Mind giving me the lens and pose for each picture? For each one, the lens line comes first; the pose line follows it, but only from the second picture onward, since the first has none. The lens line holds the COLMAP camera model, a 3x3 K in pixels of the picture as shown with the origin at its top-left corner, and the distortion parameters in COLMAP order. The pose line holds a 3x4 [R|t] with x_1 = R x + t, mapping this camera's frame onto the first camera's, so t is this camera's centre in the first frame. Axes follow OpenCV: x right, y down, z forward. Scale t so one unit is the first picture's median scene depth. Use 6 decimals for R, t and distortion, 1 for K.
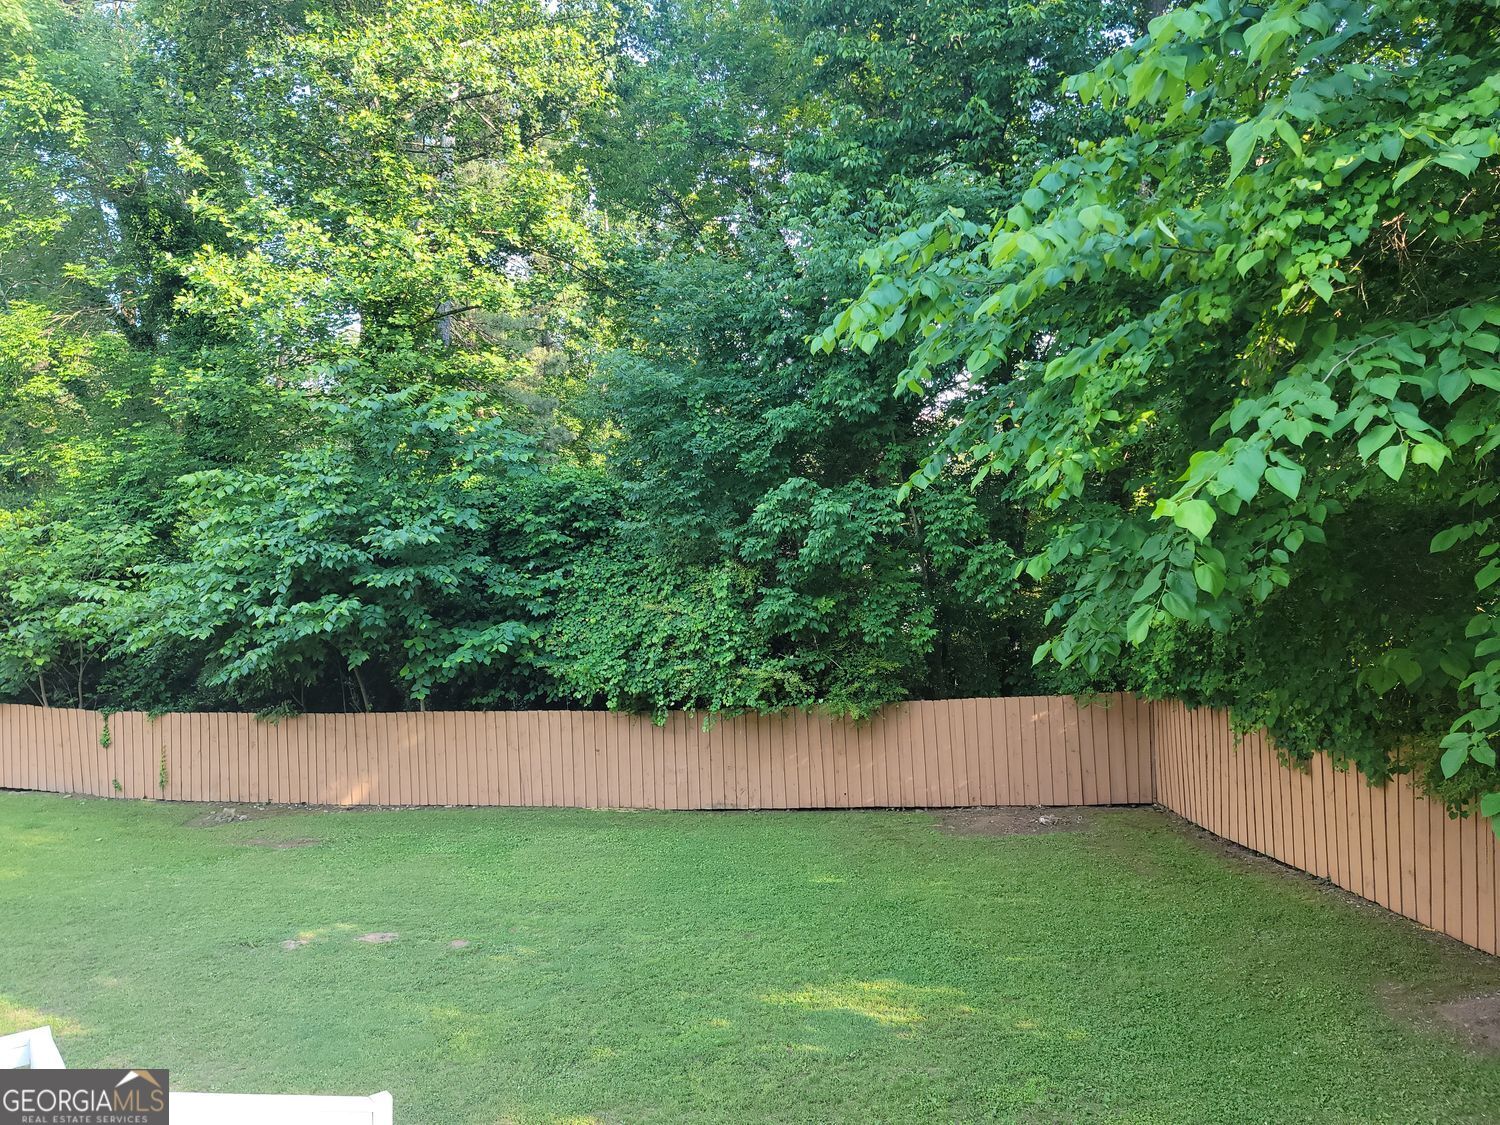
lens RADIAL K [[994.2, 0, 742.4], [0, 994.2, 584.0], [0, 0, 1]] dist [0.080567, -0.097303]
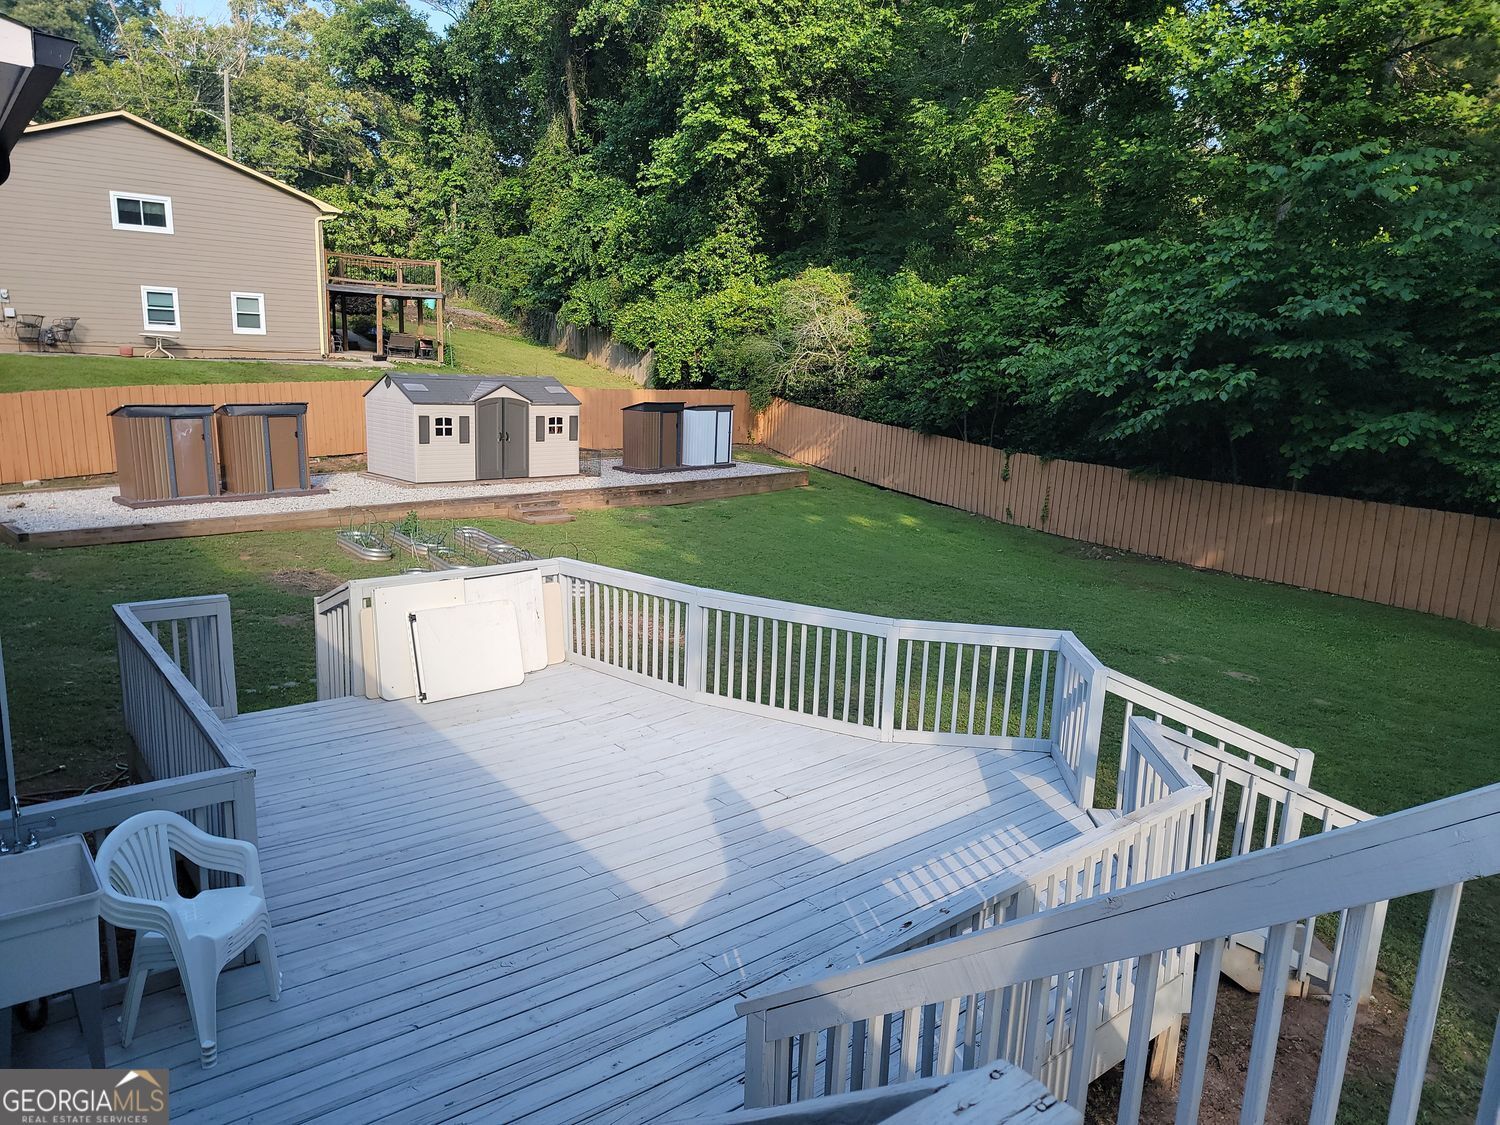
lens RADIAL K [[994.2, 0, 742.4], [0, 994.2, 584.0], [0, 0, 1]] dist [0.080567, -0.097303]
pose [[0.707732, 0.218949, -0.671696, -0.015770], [-0.069210, 0.967678, 0.242506, 0.012379], [0.703082, -0.125141, 0.700011, -0.100570]]
